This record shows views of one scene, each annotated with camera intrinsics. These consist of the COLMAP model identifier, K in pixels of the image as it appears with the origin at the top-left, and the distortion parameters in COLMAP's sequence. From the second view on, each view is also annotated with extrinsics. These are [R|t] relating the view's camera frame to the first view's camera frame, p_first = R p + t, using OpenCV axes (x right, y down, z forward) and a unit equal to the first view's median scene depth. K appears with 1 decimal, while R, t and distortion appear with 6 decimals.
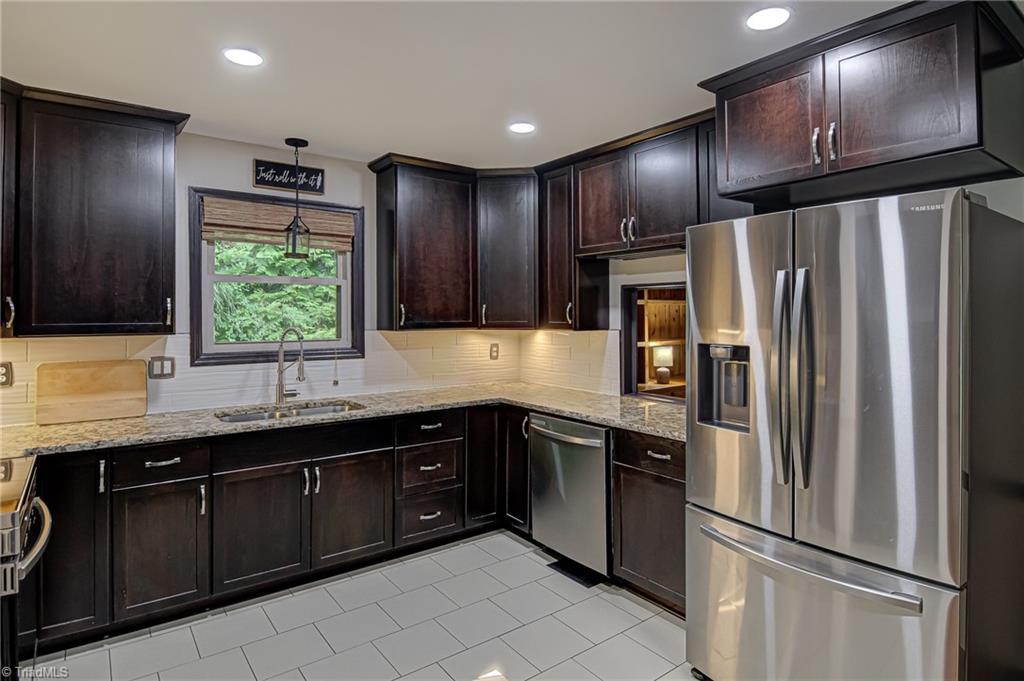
lens RADIAL K [[553.1, 0, 518.8], [0, 553.1, 311.6], [0, 0, 1]] dist [0.001196, -0.019831]
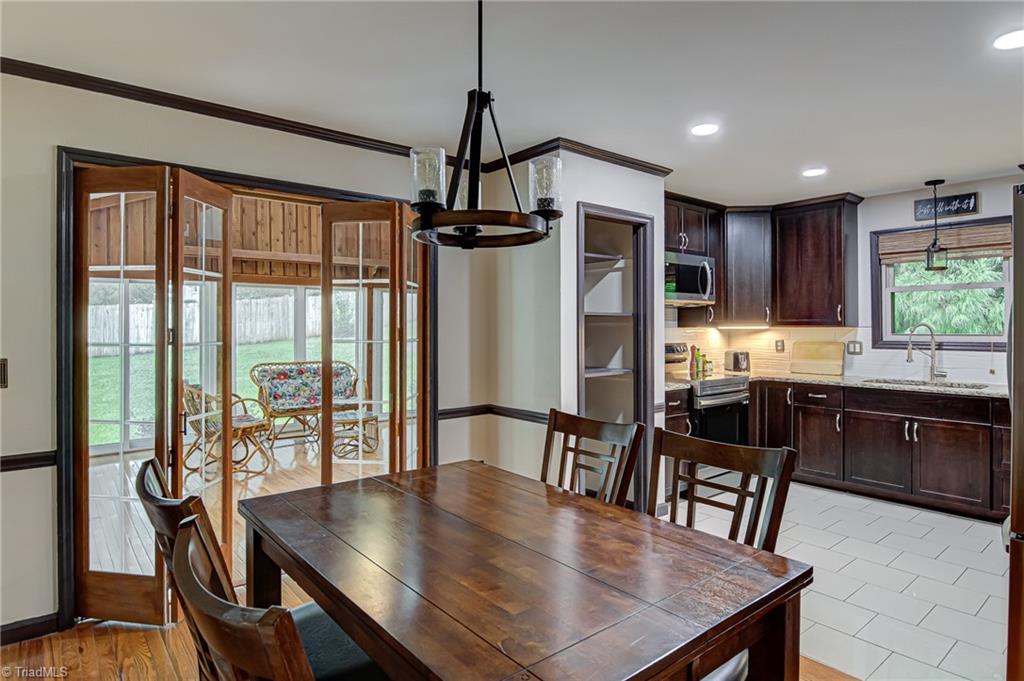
lens RADIAL K [[564.0, 0, 520.8], [0, 564.0, 325.5], [0, 0, 1]] dist [0.027393, -0.033435]
pose [[0.043844, -0.000016, -0.999038, 0.871873], [0.008081, 0.999967, 0.000338, 0.024648], [0.999006, -0.008088, 0.043843, -0.043538]]
